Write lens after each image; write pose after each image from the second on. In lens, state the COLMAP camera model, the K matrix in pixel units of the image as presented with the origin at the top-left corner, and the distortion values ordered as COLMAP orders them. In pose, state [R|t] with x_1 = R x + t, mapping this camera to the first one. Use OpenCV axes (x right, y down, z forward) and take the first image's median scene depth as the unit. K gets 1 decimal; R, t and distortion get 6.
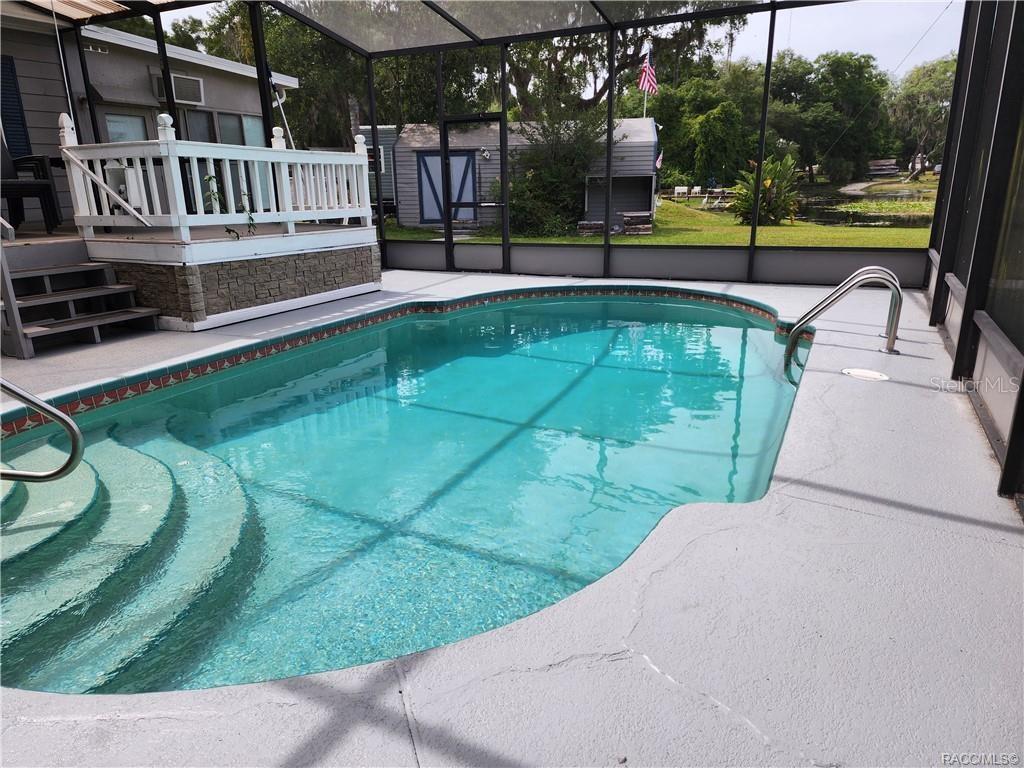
lens RADIAL K [[675.3, 0, 512.0], [0, 675.3, 384.0], [0, 0, 1]] dist [0.129006, -0.121773]
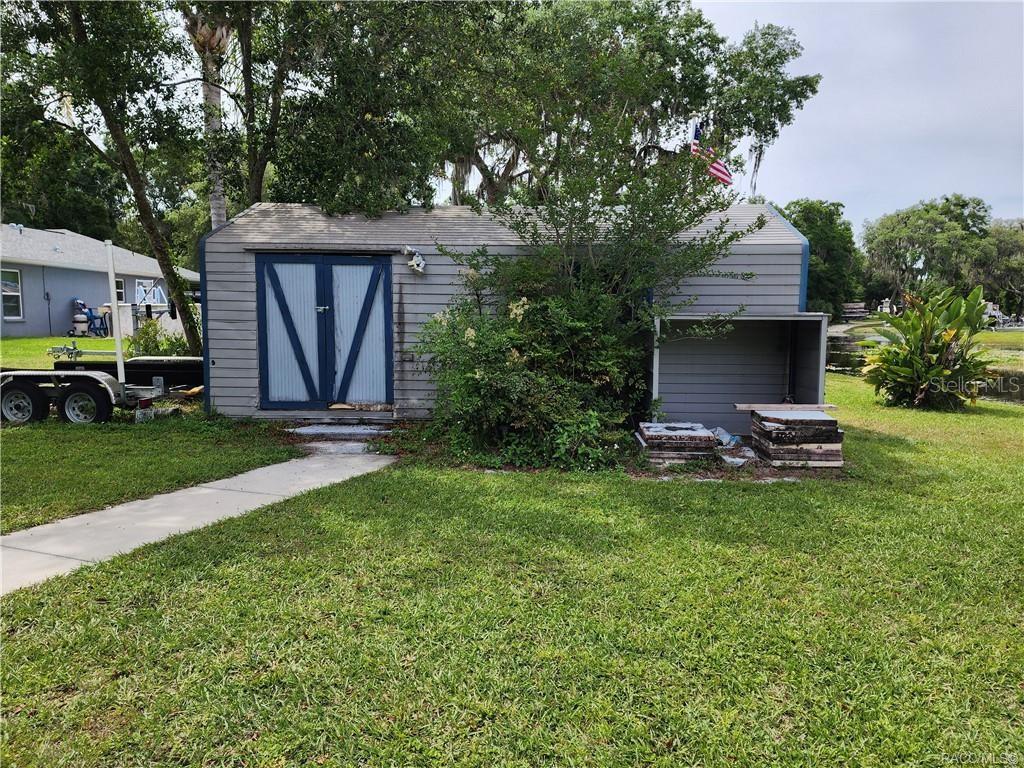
lens RADIAL K [[693.3, 0, 536.4], [0, 693.3, 383.9], [0, 0, 1]] dist [0.142469, -0.135511]
pose [[0.996903, 0.014921, 0.077209, 0.005240], [-0.000318, 0.982591, -0.185781, -0.173280], [-0.078637, 0.185181, 0.979553, 0.560008]]
